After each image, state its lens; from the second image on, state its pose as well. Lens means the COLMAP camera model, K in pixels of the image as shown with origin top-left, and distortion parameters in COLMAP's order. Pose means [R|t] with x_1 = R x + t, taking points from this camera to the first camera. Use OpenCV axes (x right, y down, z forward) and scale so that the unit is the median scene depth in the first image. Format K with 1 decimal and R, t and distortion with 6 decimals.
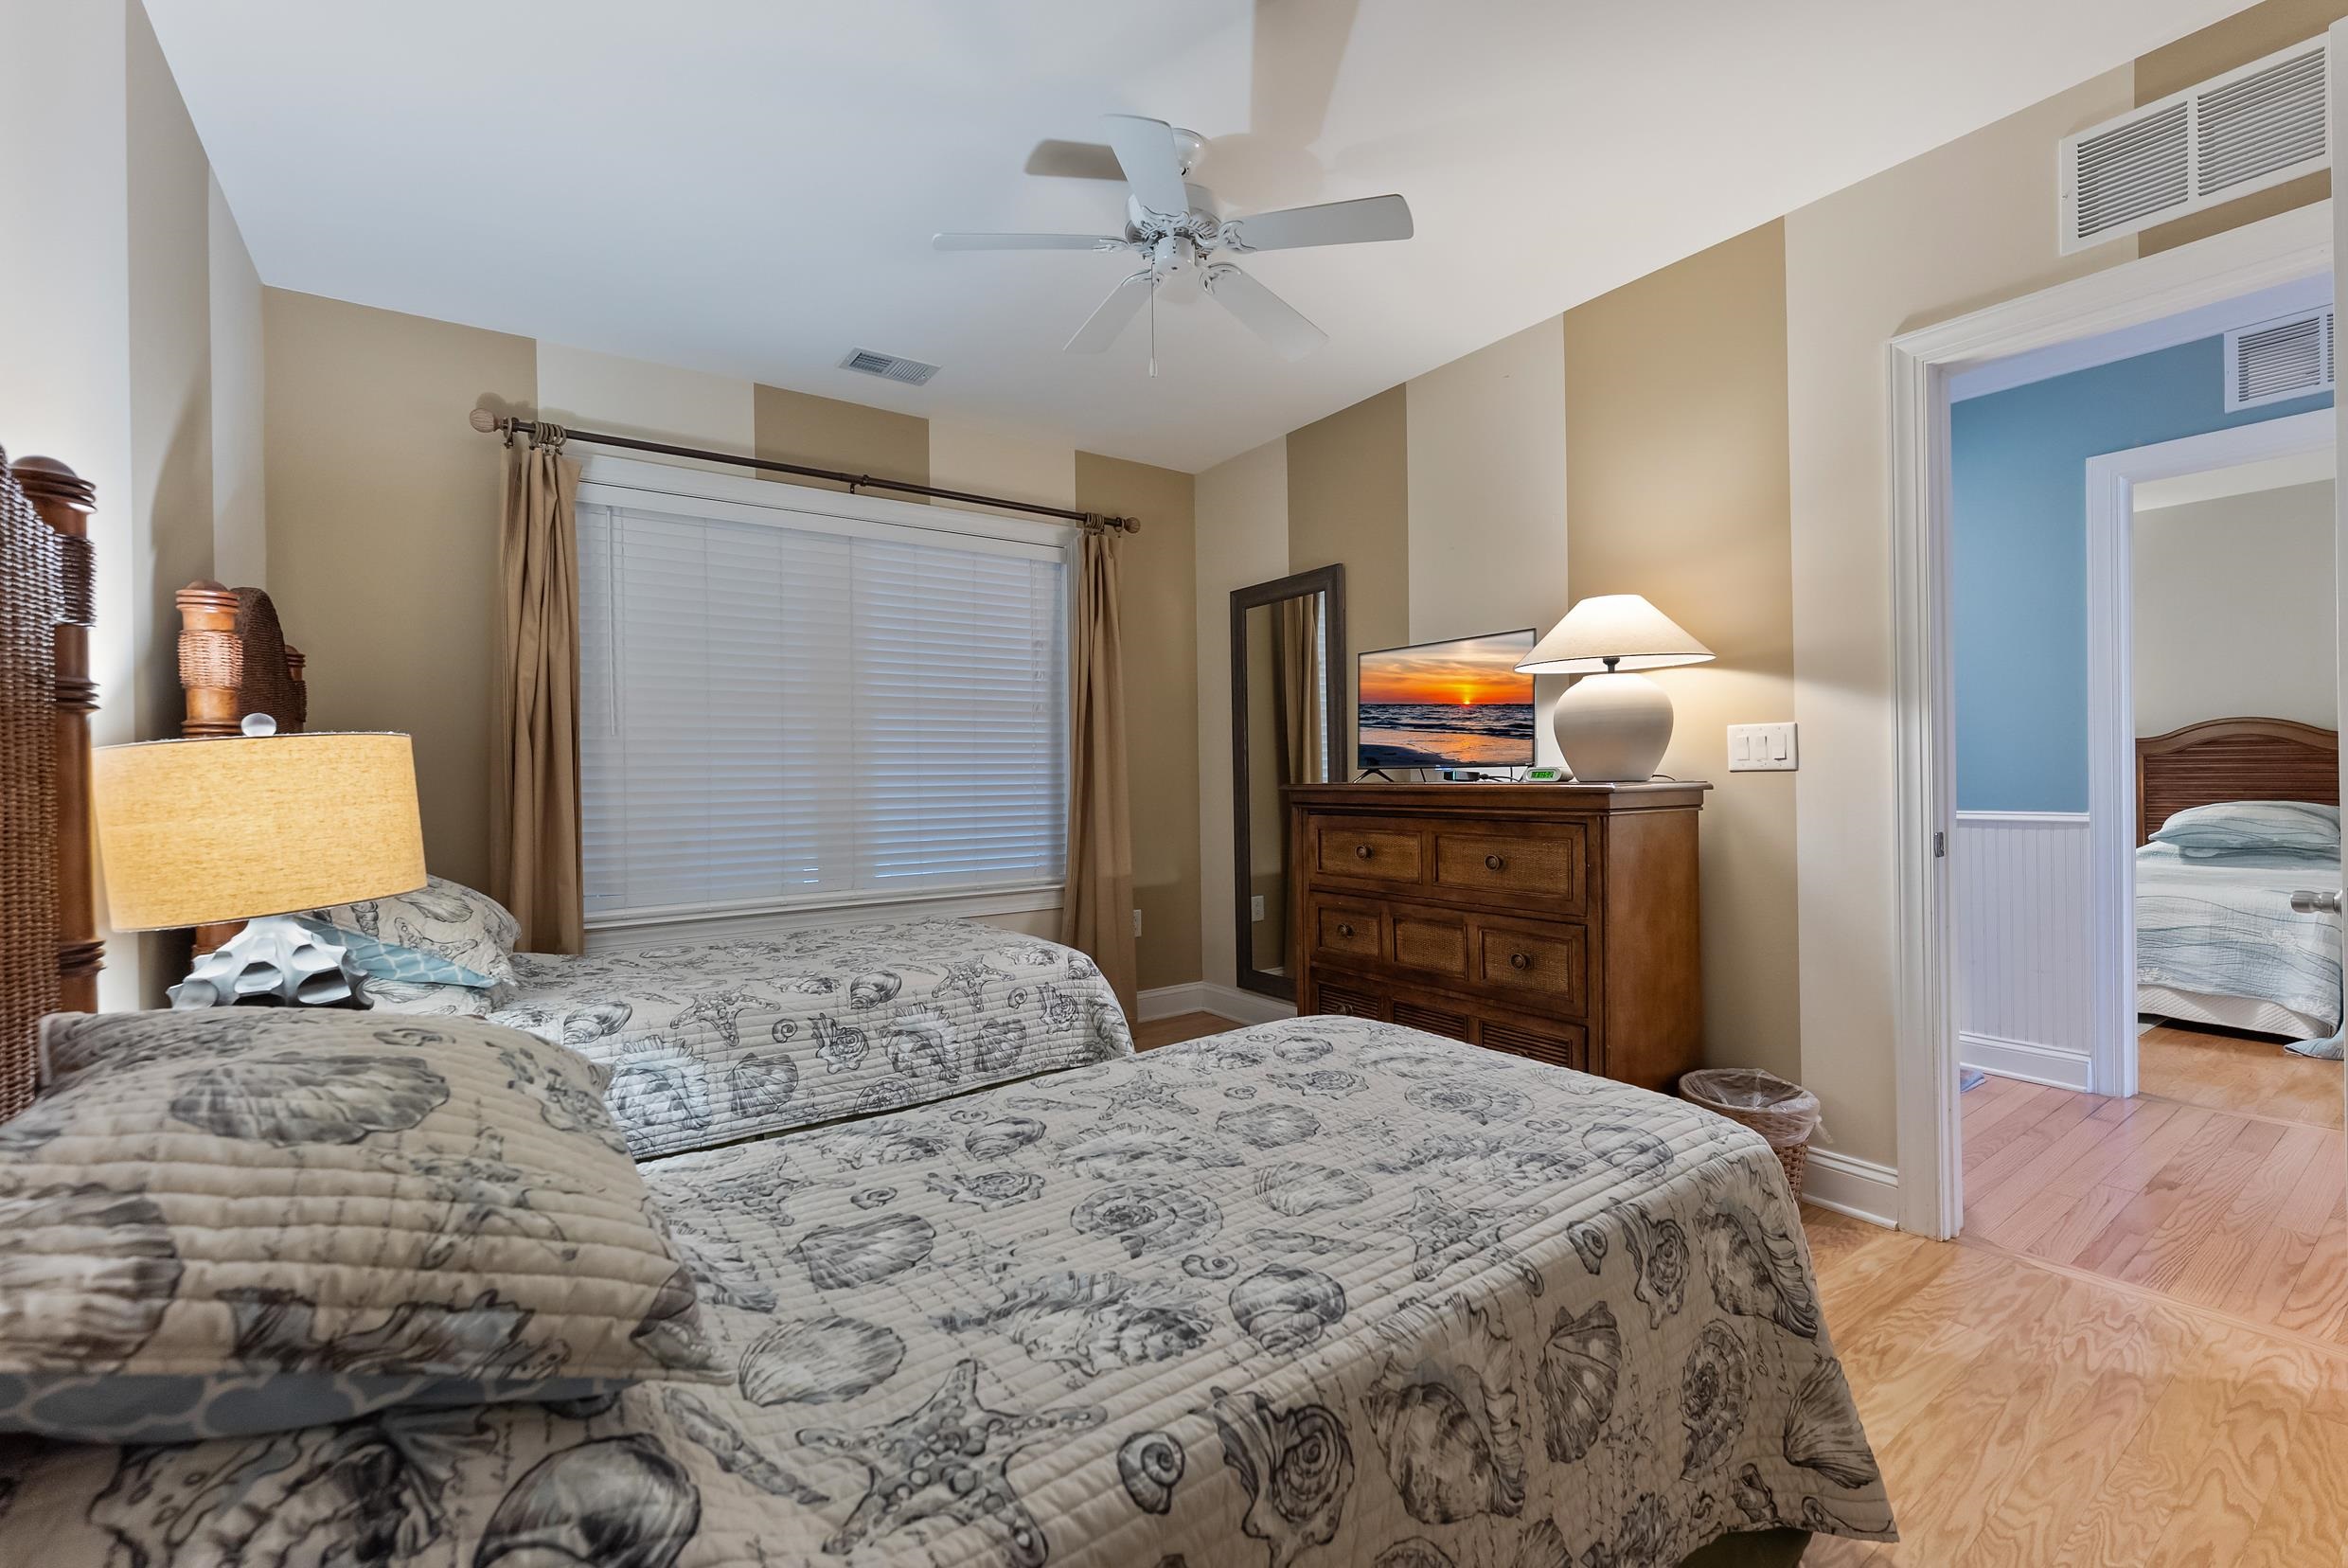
lens RADIAL K [[958.5, 0, 1170.1], [0, 958.5, 778.3], [0, 0, 1]] dist [0.000735, 0.000190]
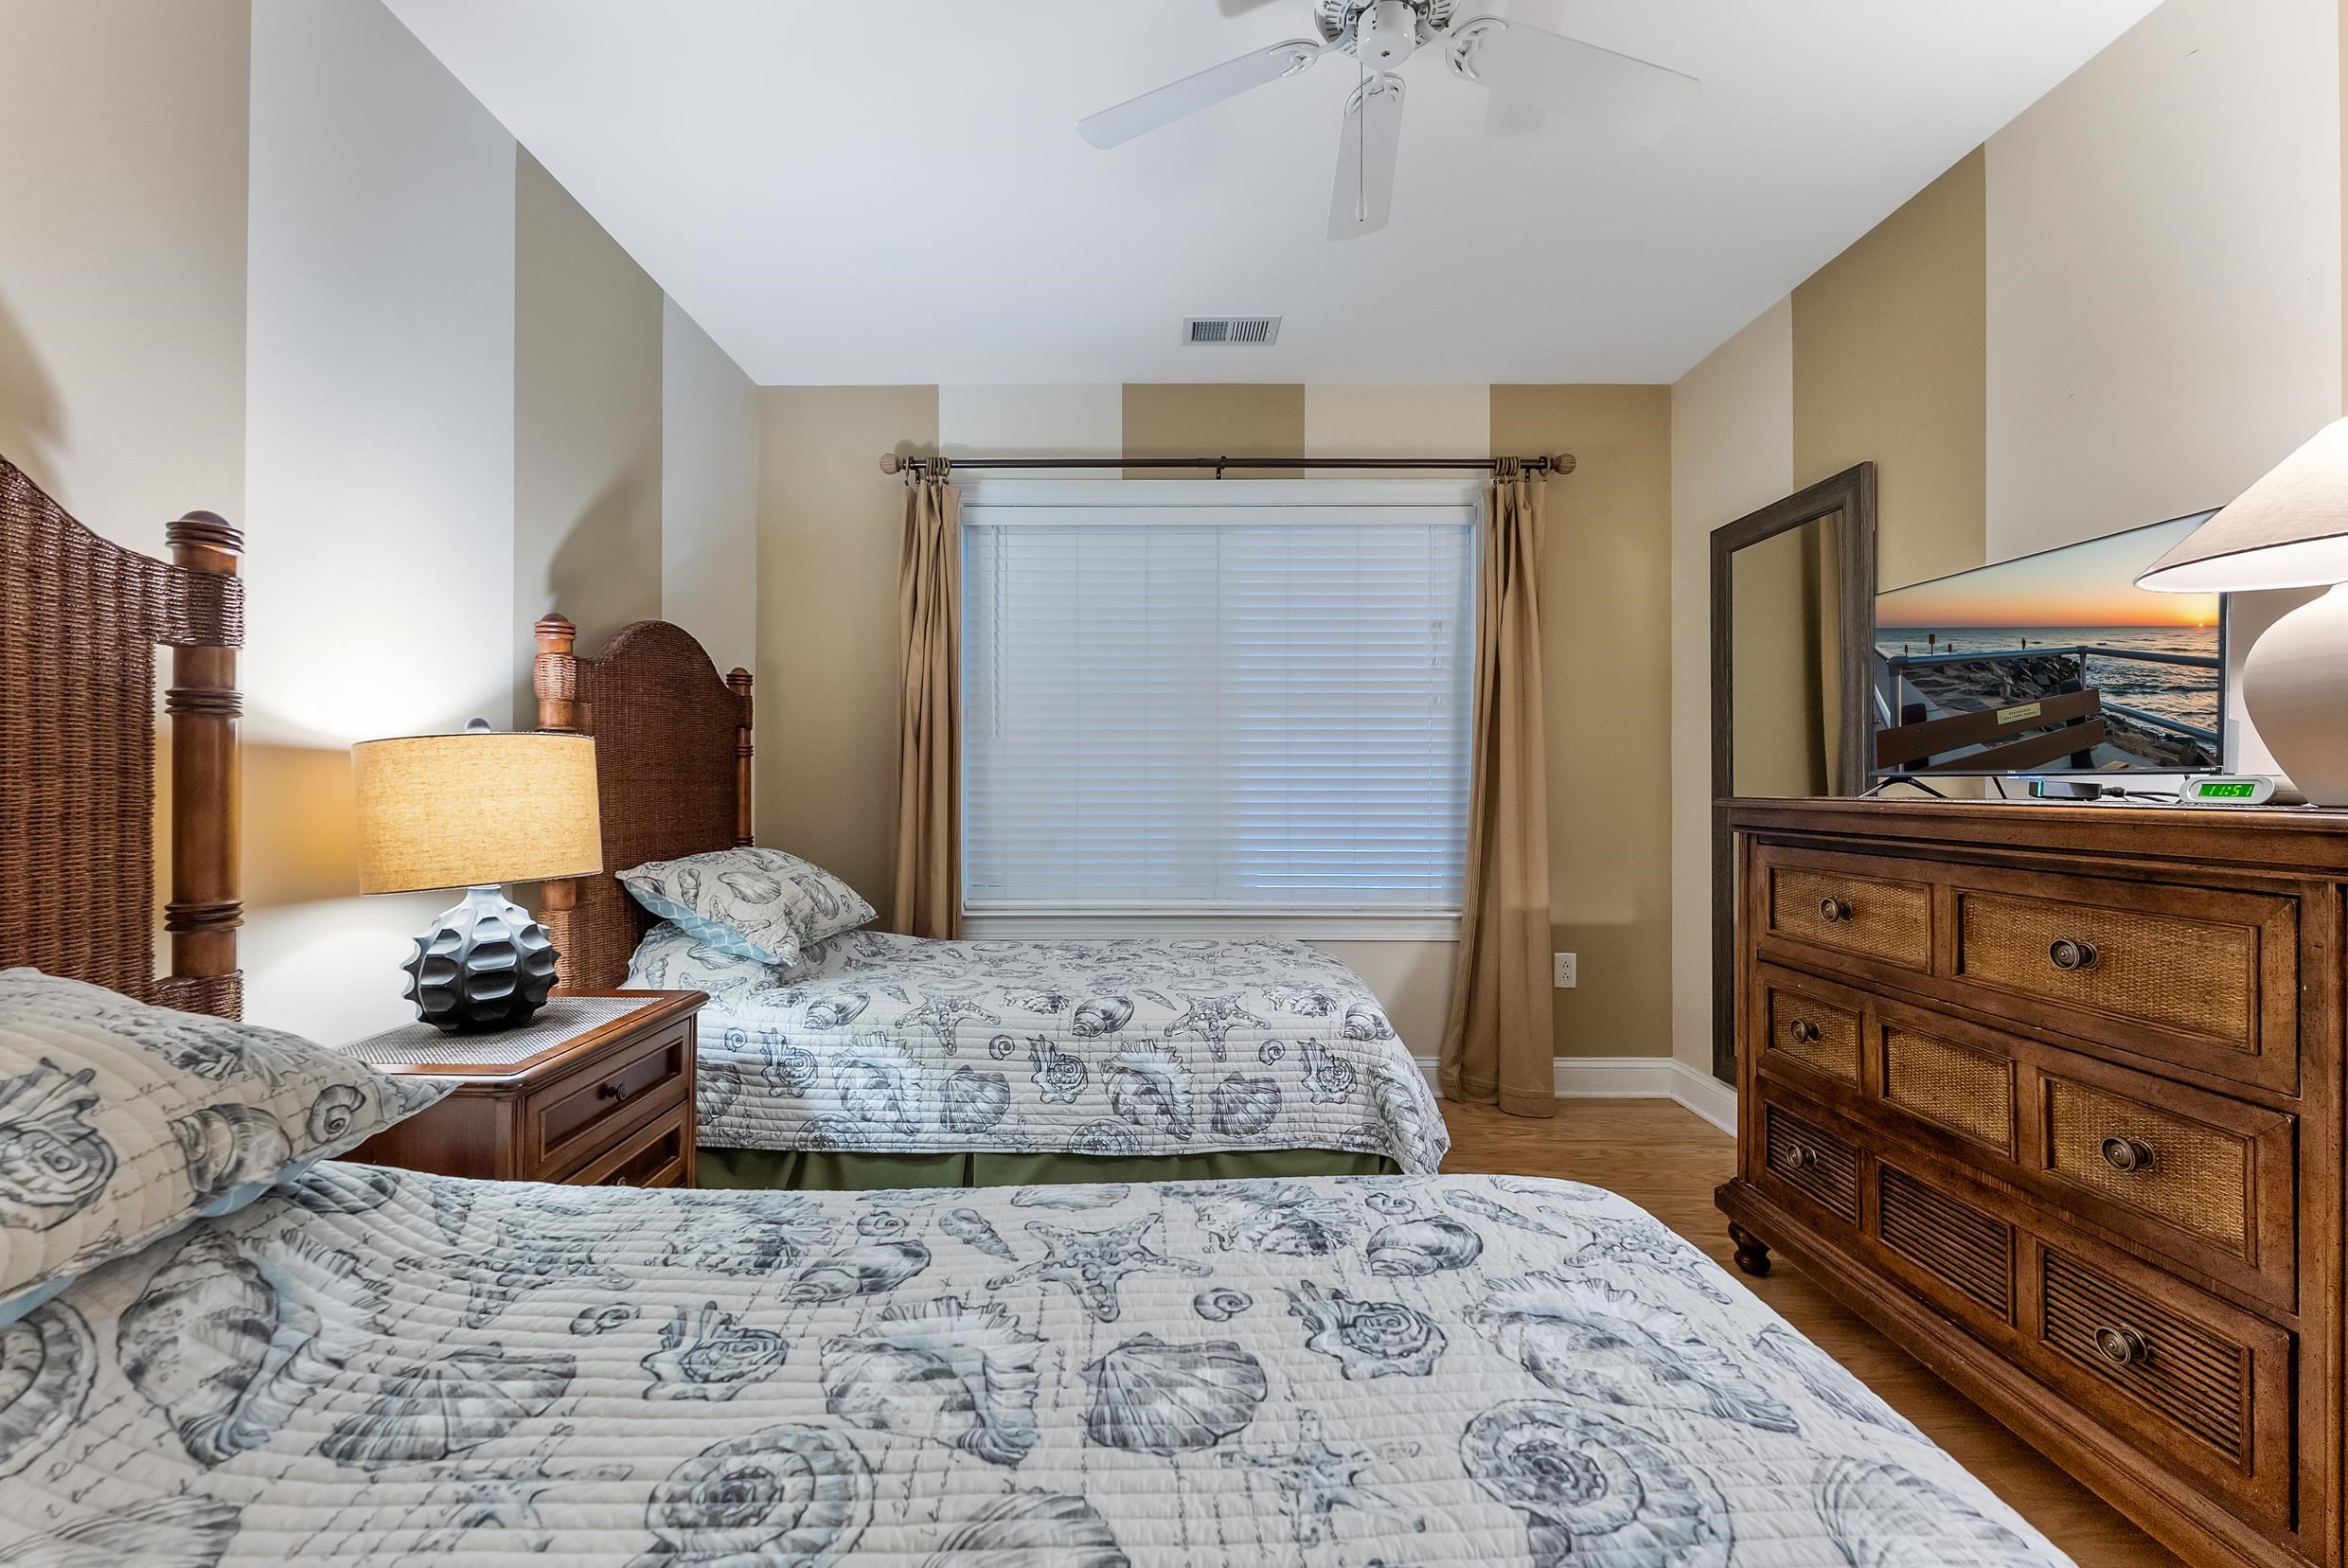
lens RADIAL K [[949.1, 0, 1162.4], [0, 949.1, 783.3], [0, 0, 1]] dist [0.001320, -0.001136]
pose [[0.821449, 0.013866, -0.570113, 0.227225], [-0.013488, 0.999897, 0.004886, -0.002261], [0.570122, 0.003676, 0.821552, 0.288493]]
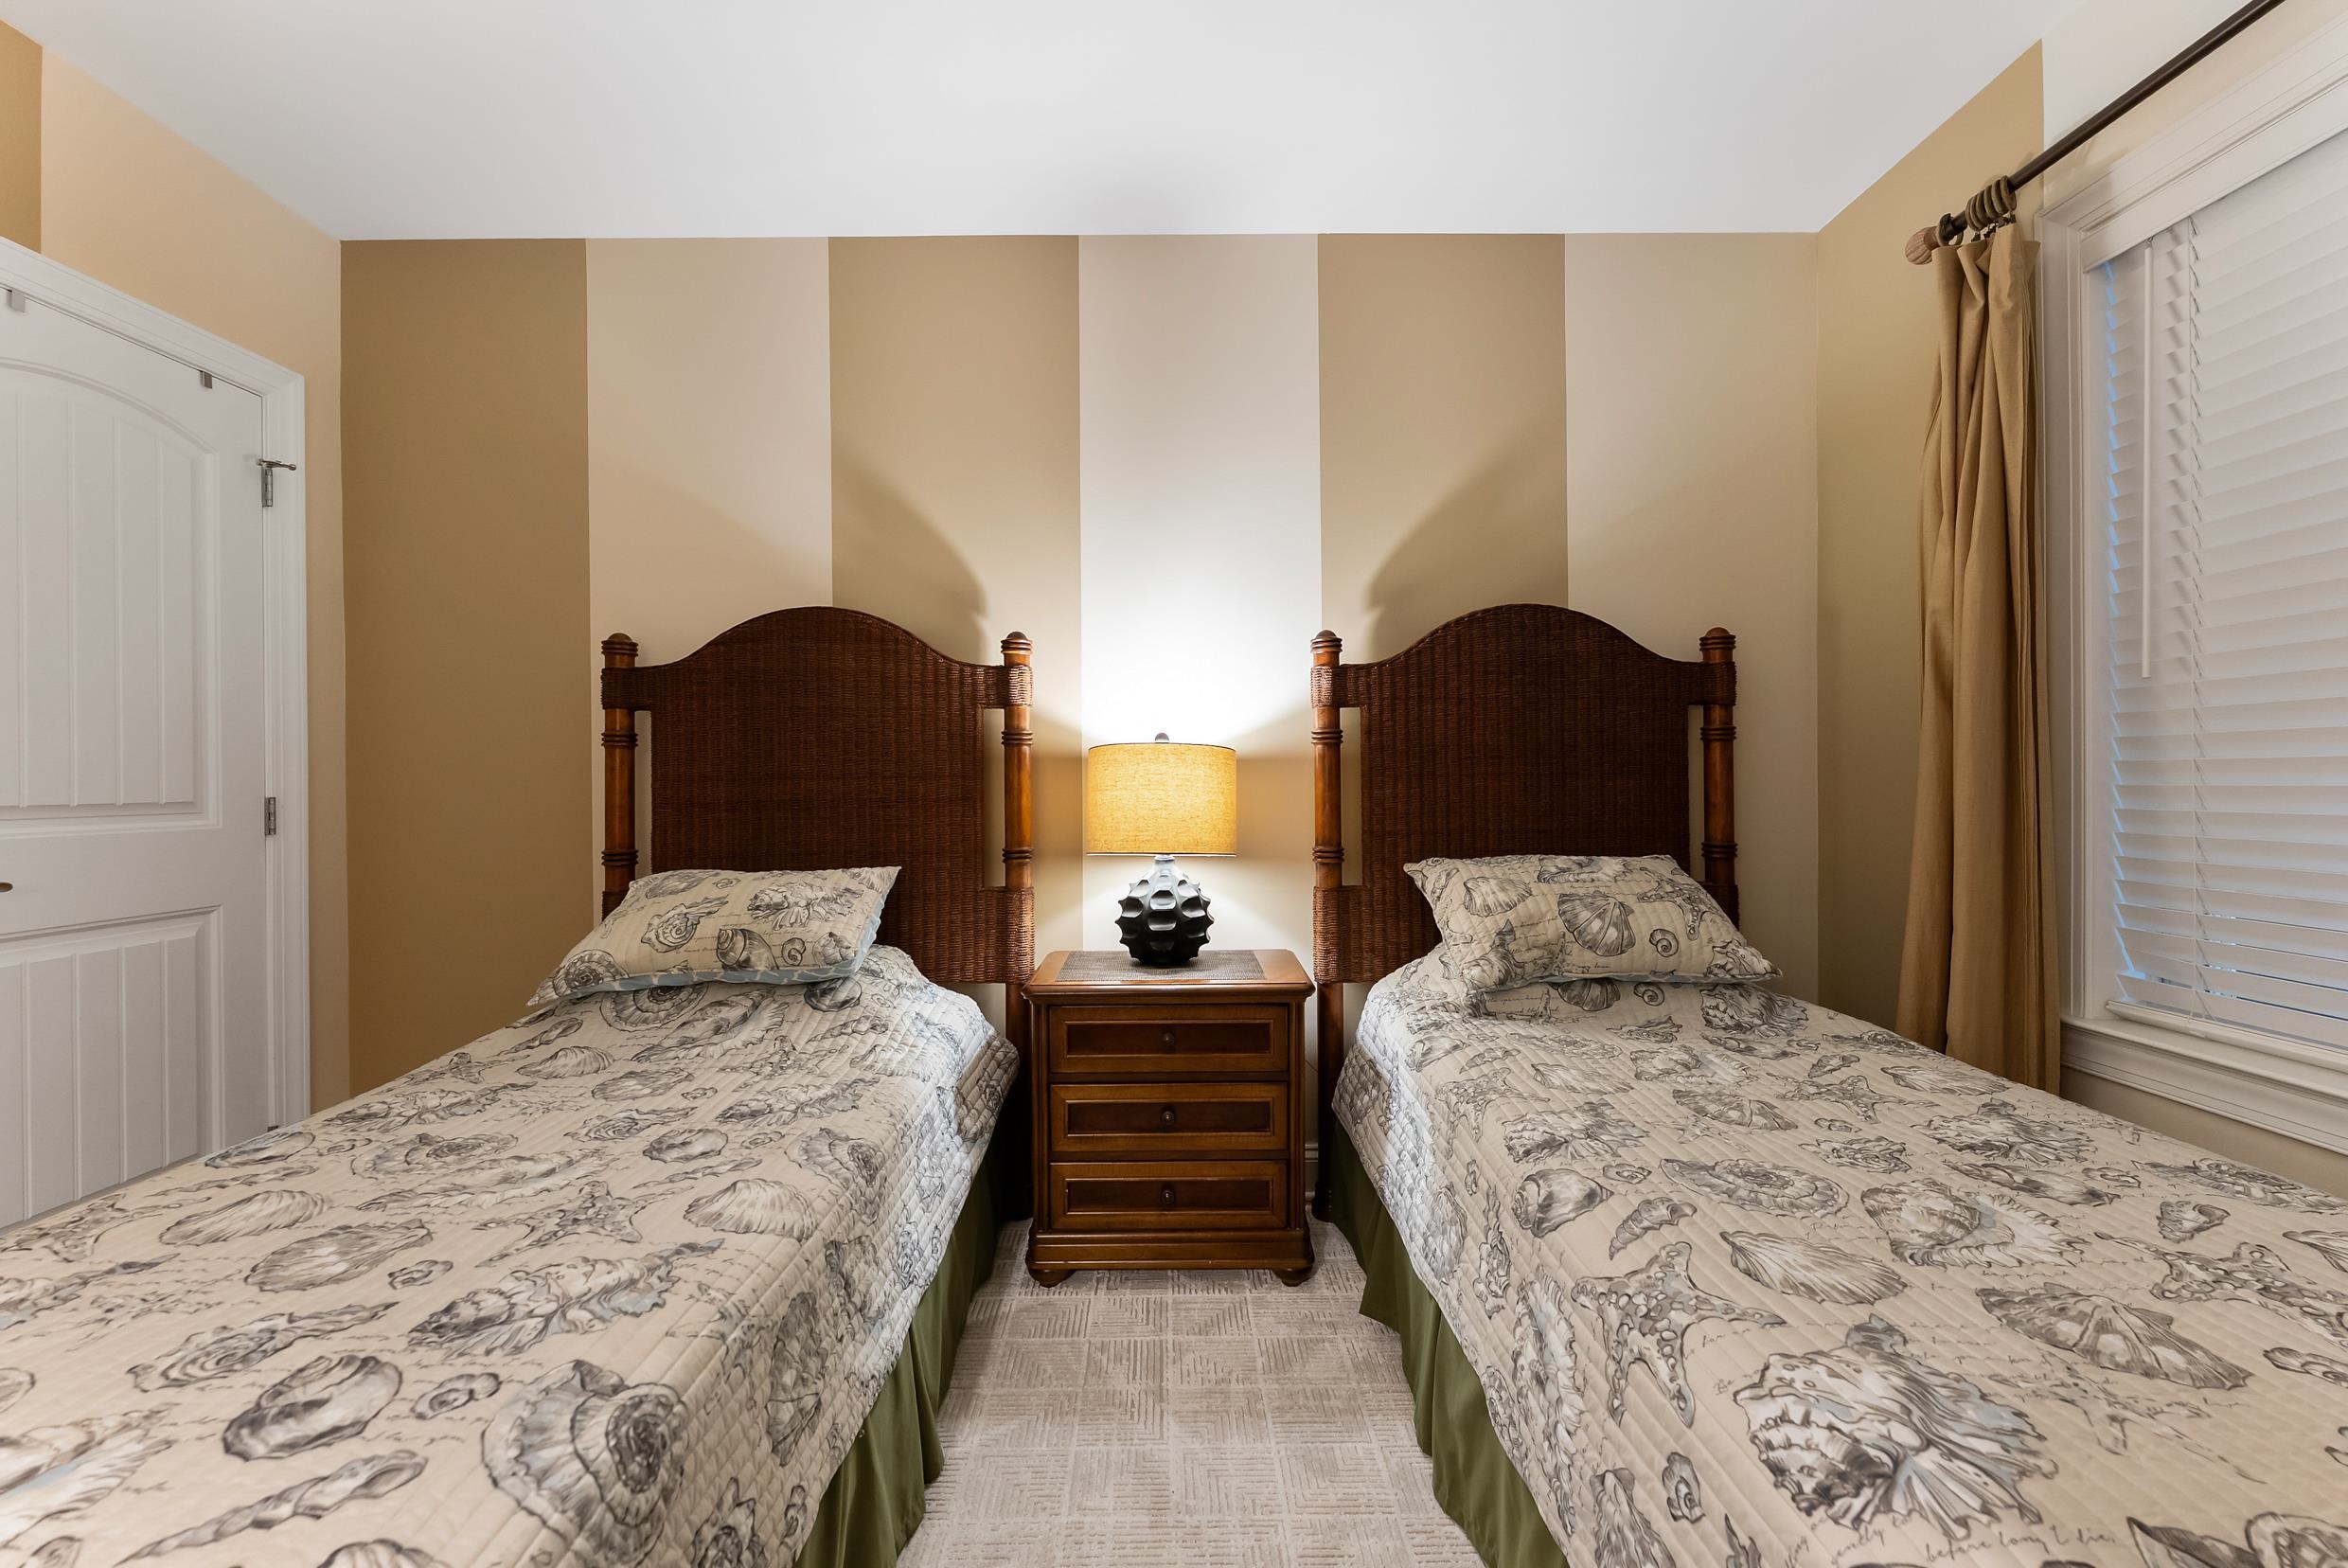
lens RADIAL K [[949.1, 0, 1181.6], [0, 949.1, 780.2], [0, 0, 1]] dist [0.001320, -0.001136]
pose [[-0.572197, 0.018252, -0.819913, 0.177870], [0.015050, 0.999818, 0.011754, -0.002944], [0.819978, -0.005615, -0.572367, 1.066852]]
